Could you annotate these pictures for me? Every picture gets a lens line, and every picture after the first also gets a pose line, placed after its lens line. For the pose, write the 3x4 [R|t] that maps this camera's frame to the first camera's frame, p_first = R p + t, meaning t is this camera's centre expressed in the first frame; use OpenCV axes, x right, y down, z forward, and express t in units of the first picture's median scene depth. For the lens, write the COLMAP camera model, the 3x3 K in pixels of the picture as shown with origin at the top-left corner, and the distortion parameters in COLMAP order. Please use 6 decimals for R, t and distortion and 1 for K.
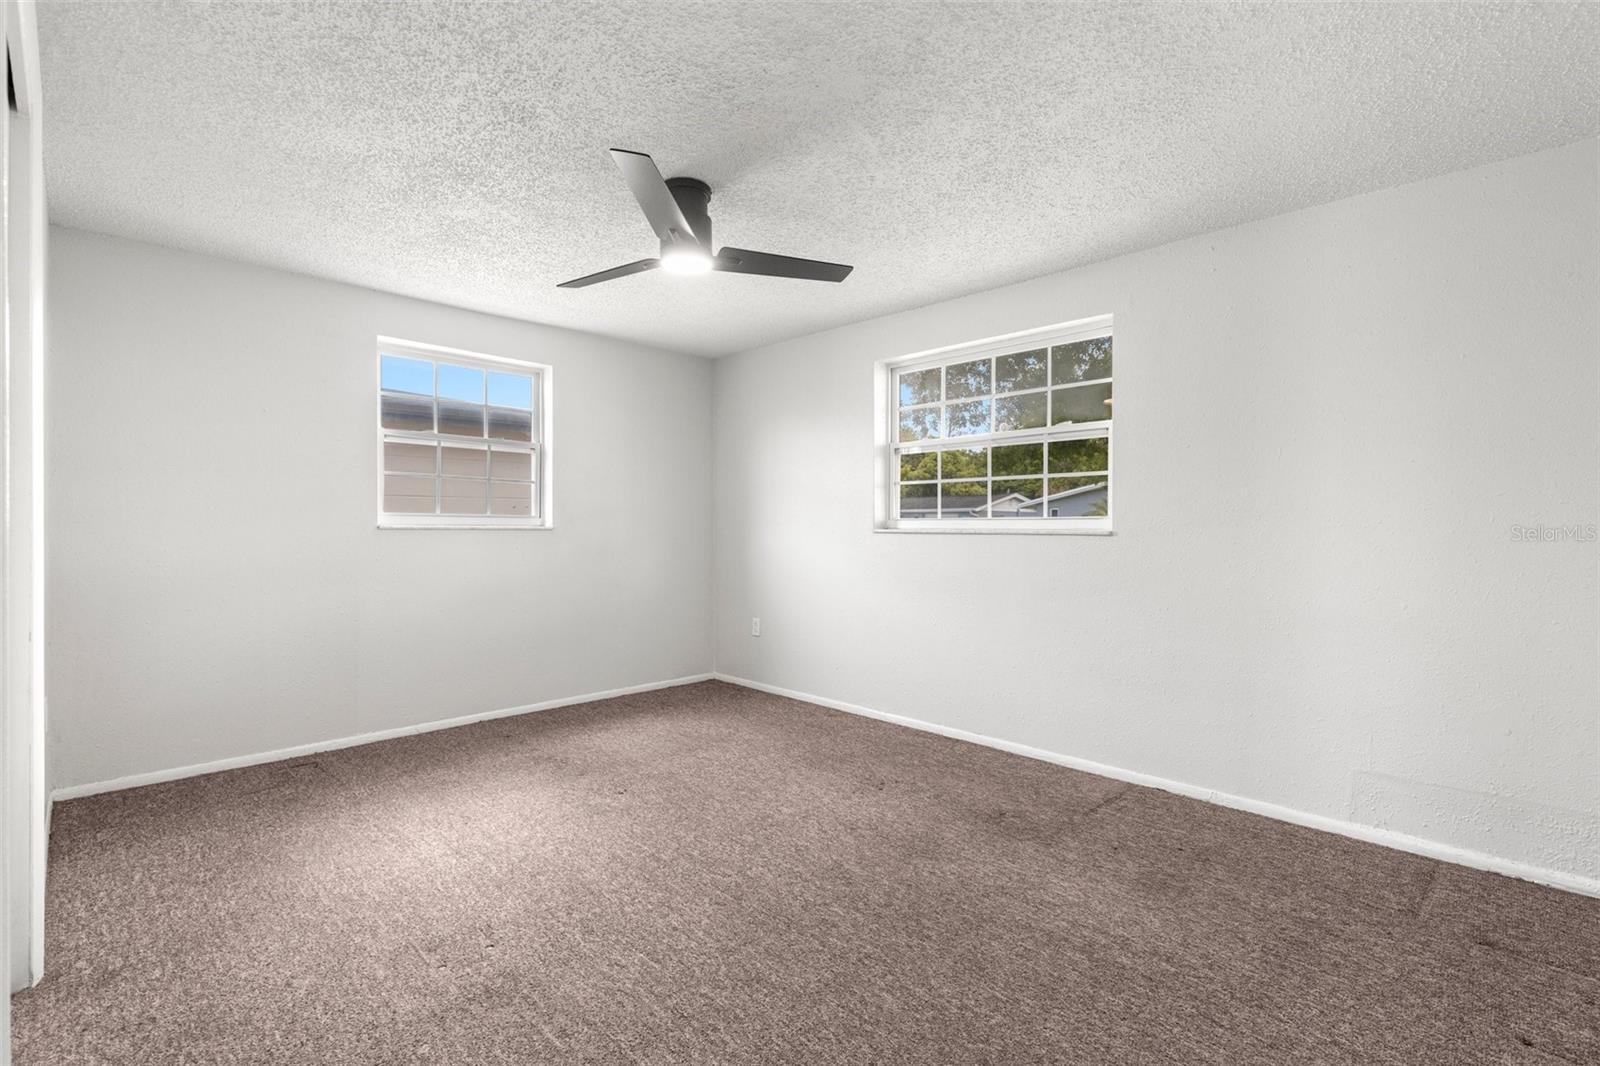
lens RADIAL K [[721.0, 0, 792.7], [0, 721.0, 546.7], [0, 0, 1]] dist [0.004048, 0.000124]
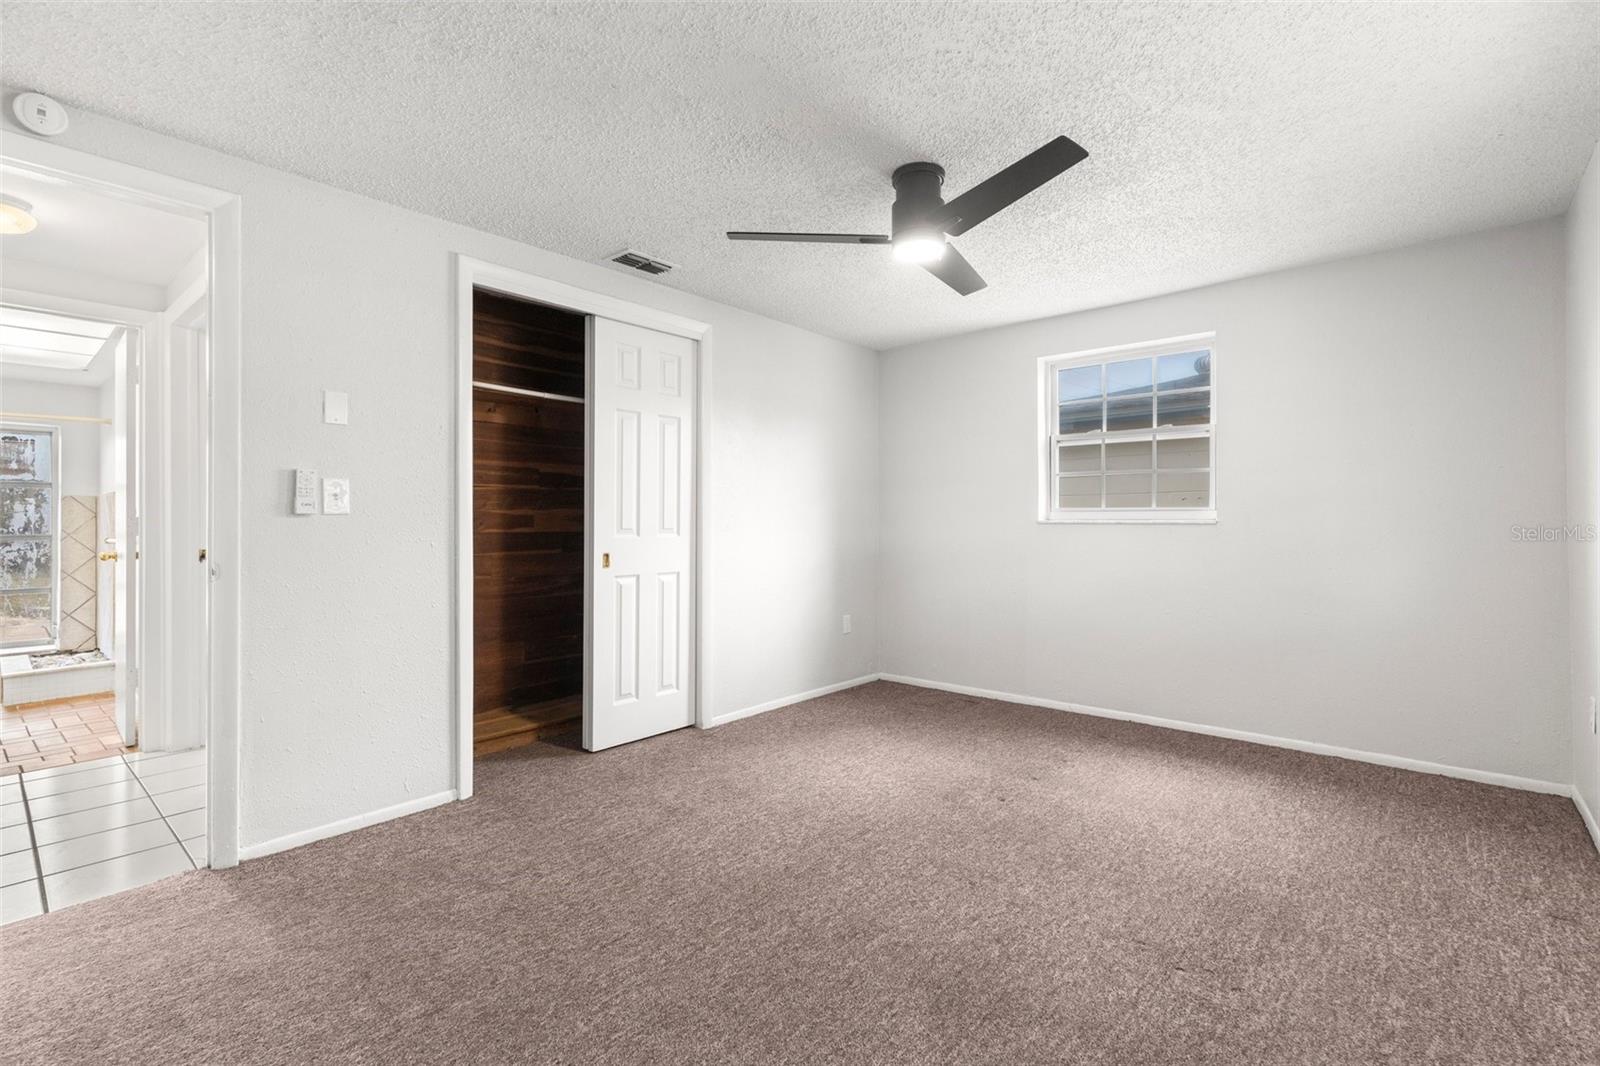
lens RADIAL K [[721.0, 0, 797.1], [0, 721.0, 524.0], [0, 0, 1]] dist [0.004048, 0.000124]
pose [[0.070390, -0.002966, -0.997515, 0.707296], [-0.023977, 0.999702, -0.004665, -0.011155], [0.997231, 0.024245, 0.070298, 0.670703]]
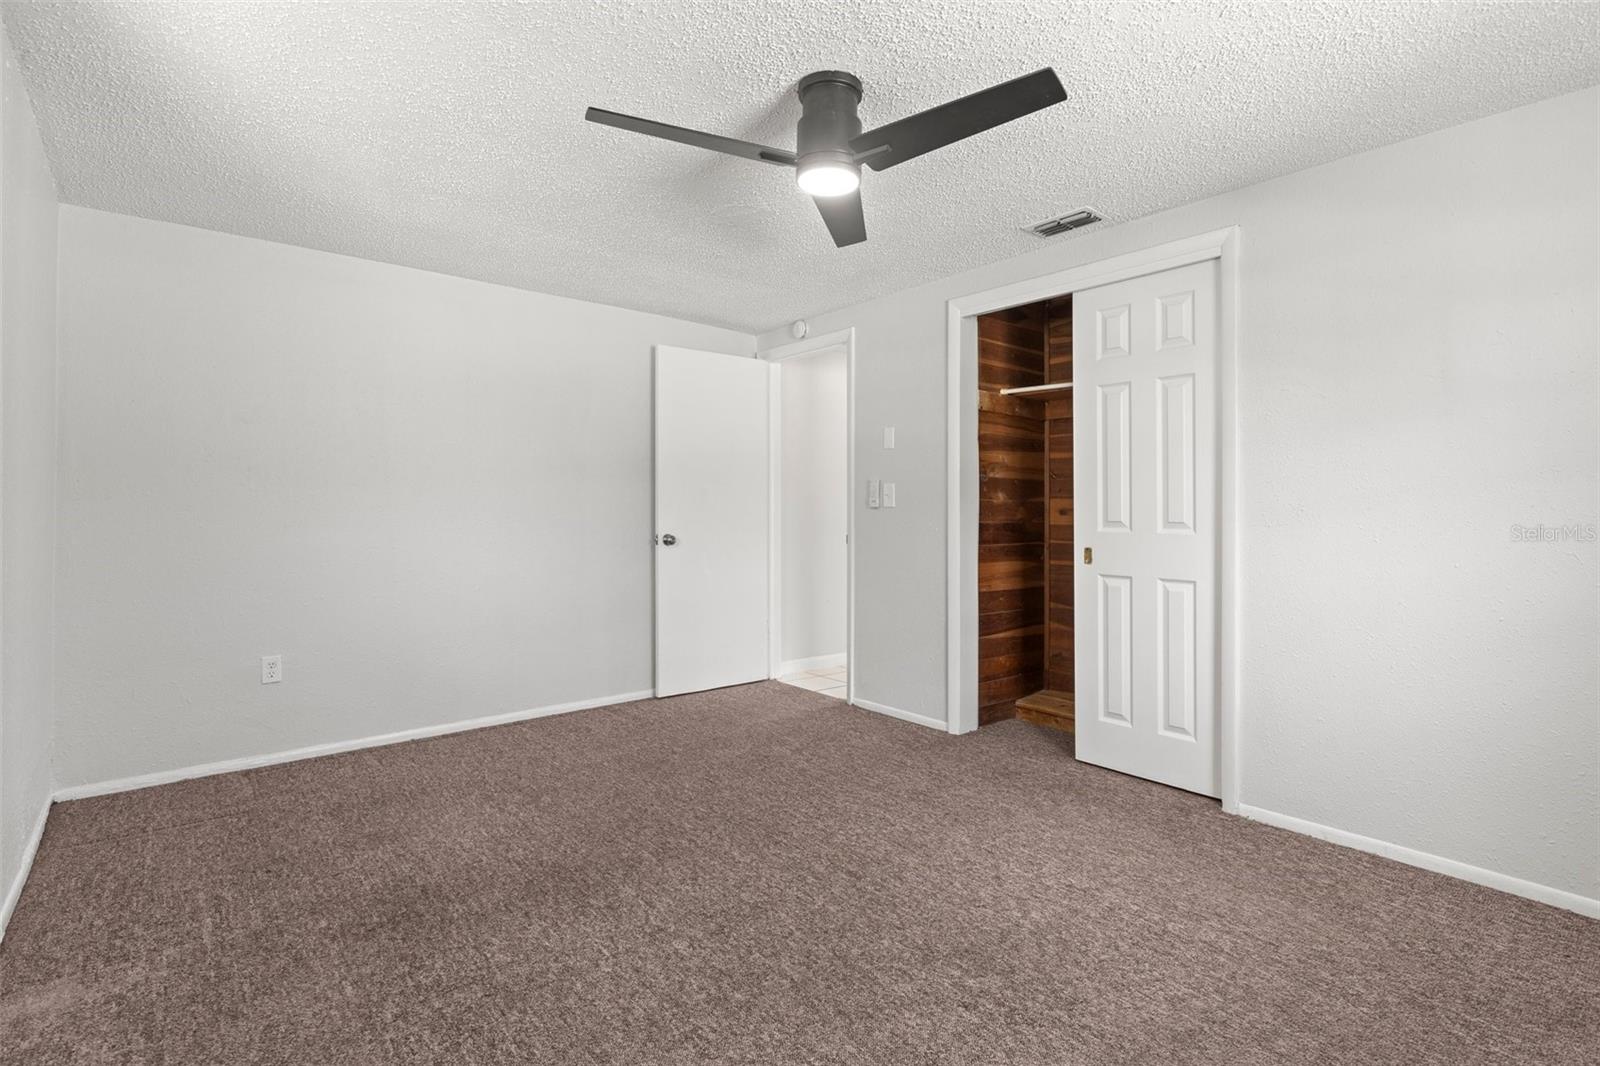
lens RADIAL K [[755.1, 0, 808.3], [0, 755.1, 517.4], [0, 0, 1]] dist [0.004275, -0.000164]
pose [[-0.997194, -0.006711, 0.074555, -0.165944], [-0.004046, 0.999349, 0.035836, -0.045620], [-0.074747, 0.035434, -0.996573, 1.597182]]
